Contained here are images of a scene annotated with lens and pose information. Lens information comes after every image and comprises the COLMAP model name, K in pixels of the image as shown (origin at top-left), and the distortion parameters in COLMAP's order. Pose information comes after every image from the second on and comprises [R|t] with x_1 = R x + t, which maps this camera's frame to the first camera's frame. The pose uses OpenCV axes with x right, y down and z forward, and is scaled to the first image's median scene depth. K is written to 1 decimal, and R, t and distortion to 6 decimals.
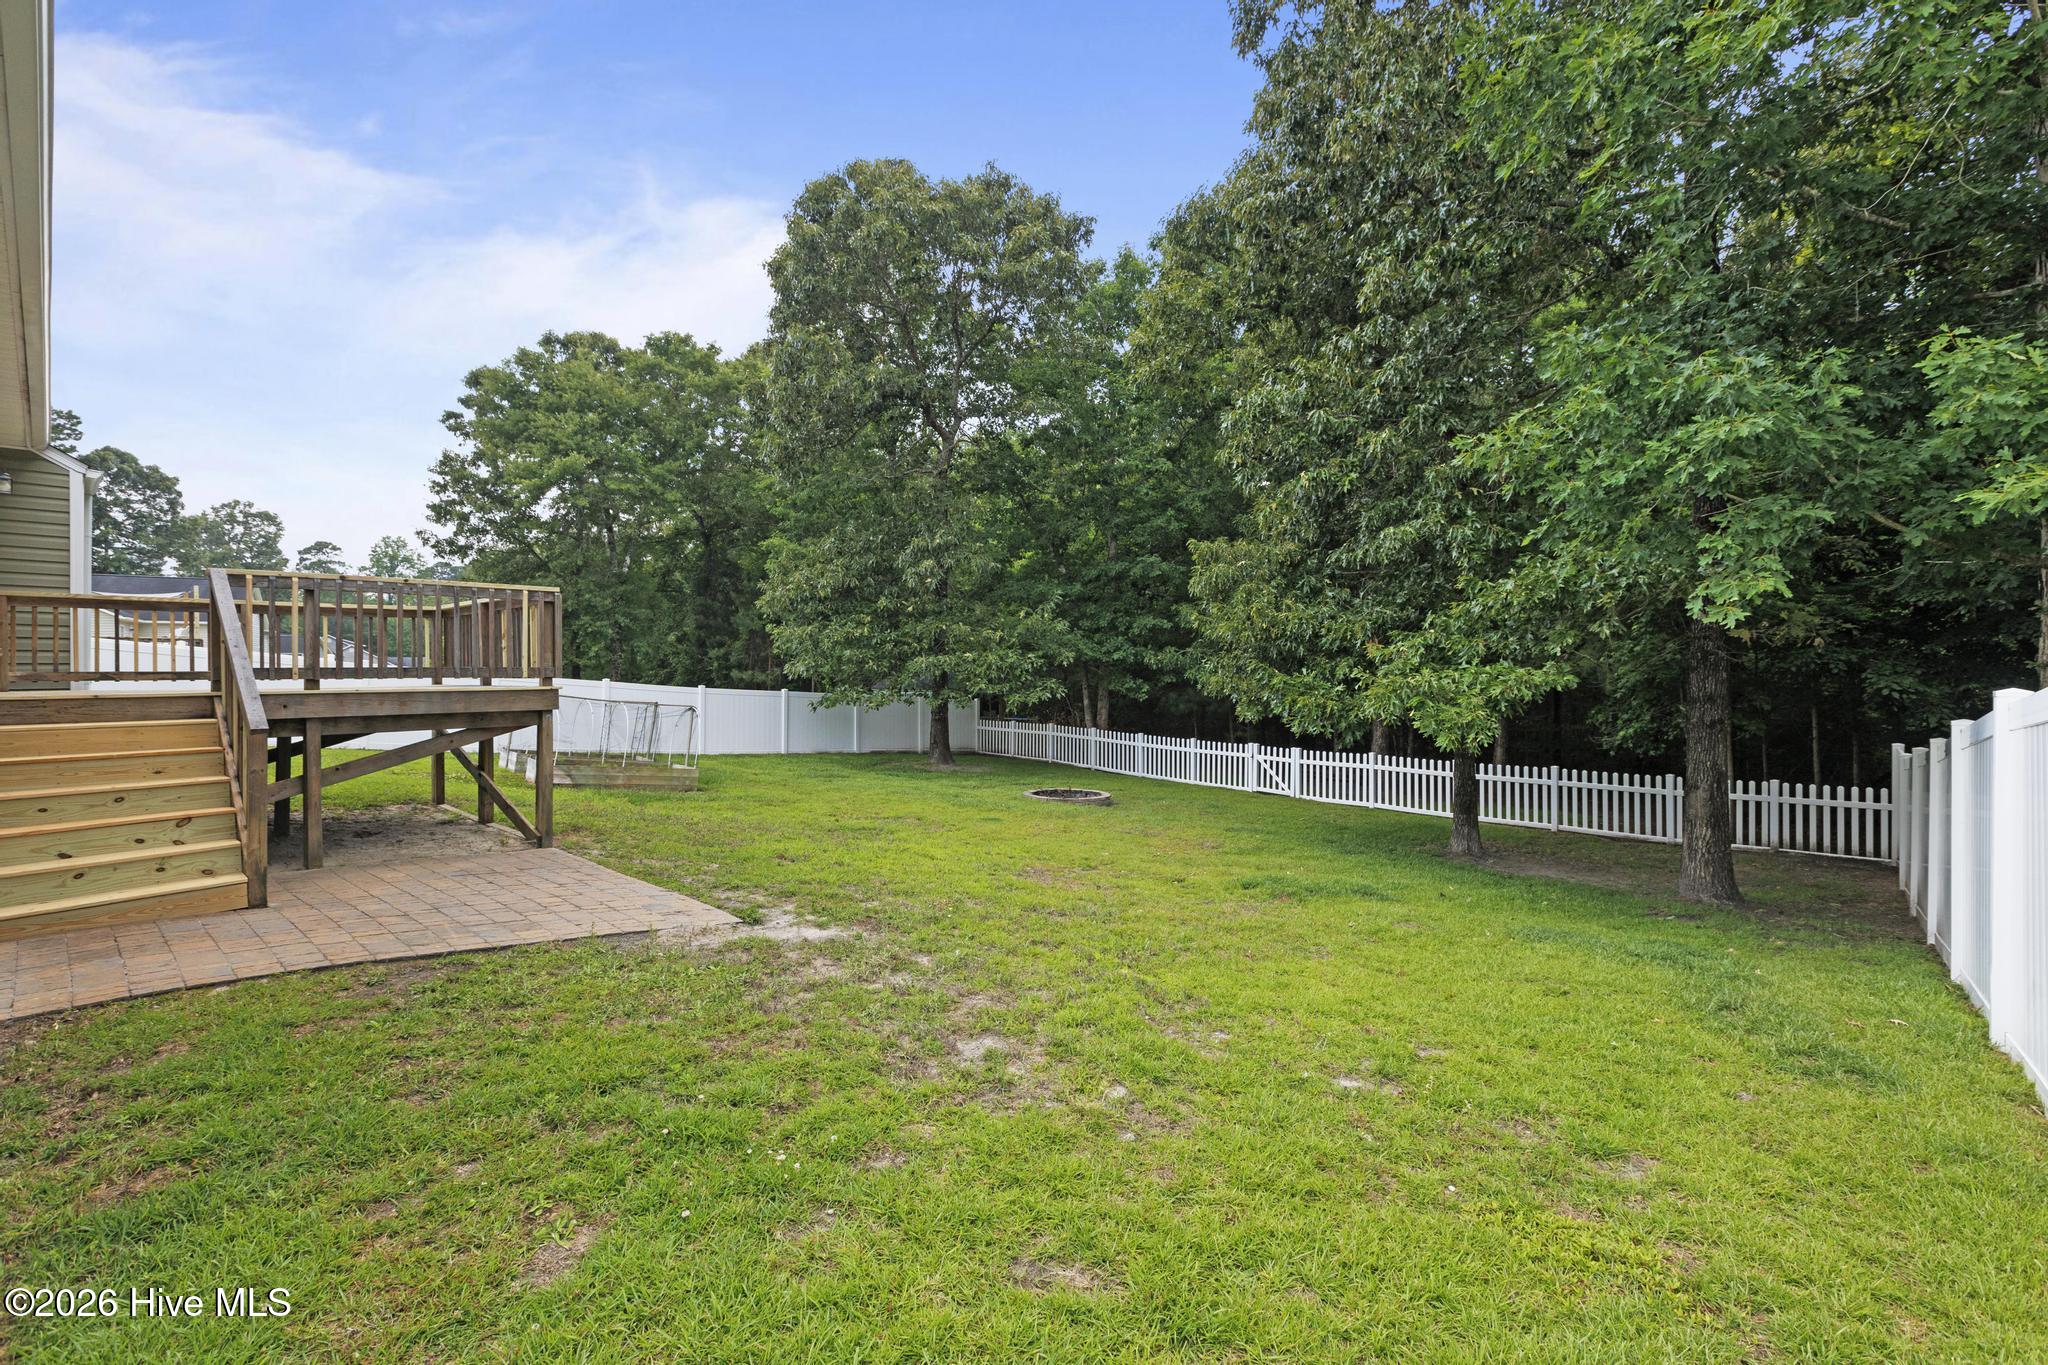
lens RADIAL K [[946.9, 0, 1024.9], [0, 946.9, 679.0], [0, 0, 1]] dist [0.001577, -0.000819]
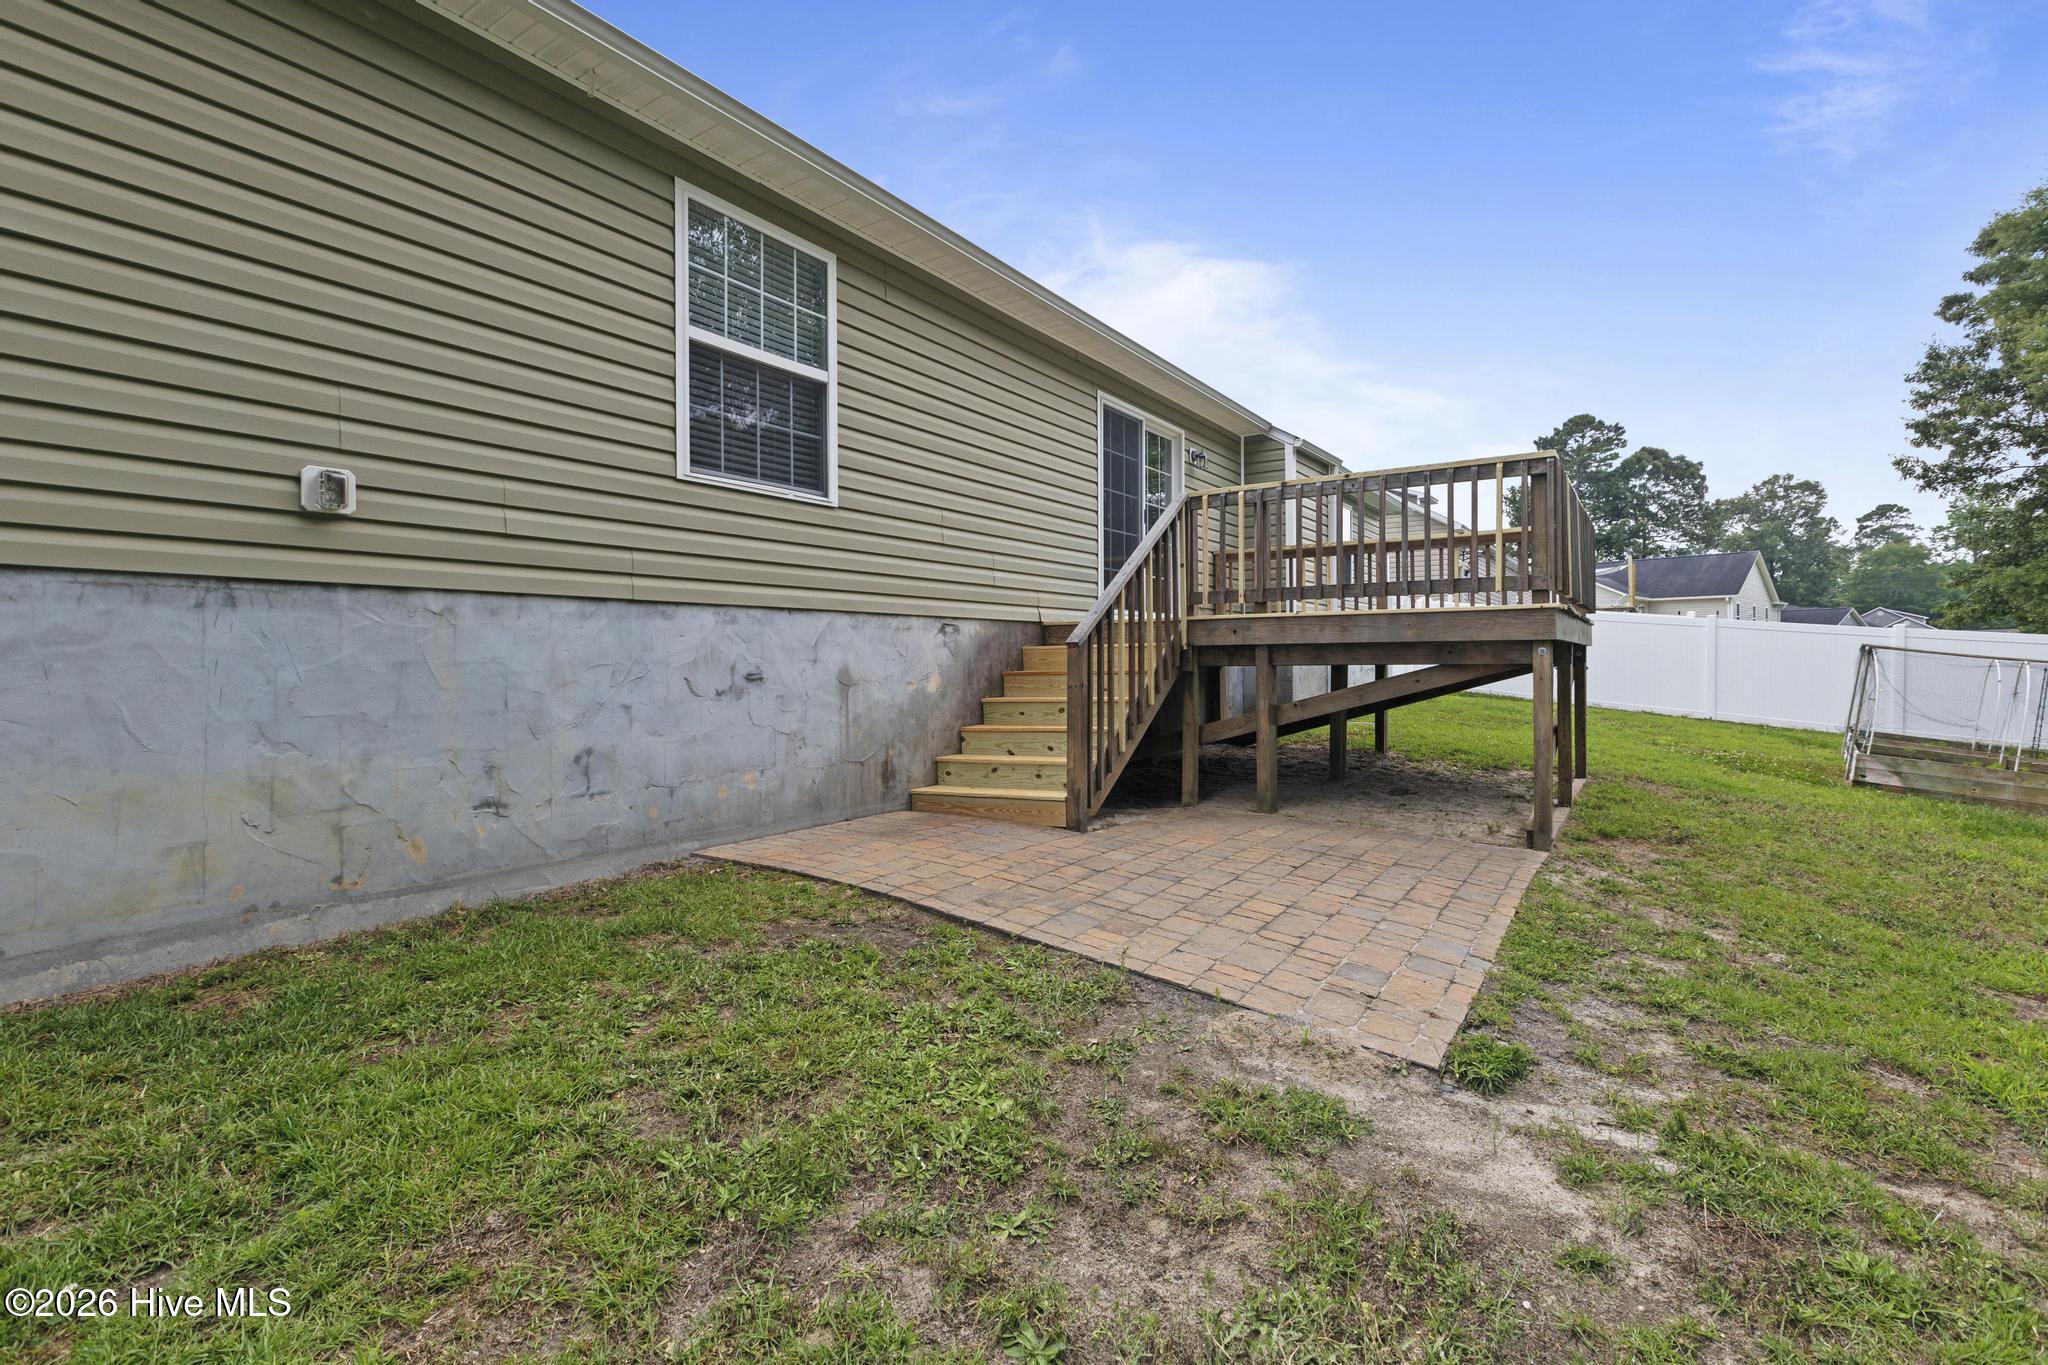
lens RADIAL K [[946.9, 0, 1020.7], [0, 946.9, 651.9], [0, 0, 1]] dist [0.001577, -0.000819]
pose [[0.163484, -0.007772, -0.986515, 0.020033], [-0.003494, 0.999958, -0.008457, 0.012176], [0.986540, 0.004829, 0.163450, 0.136102]]
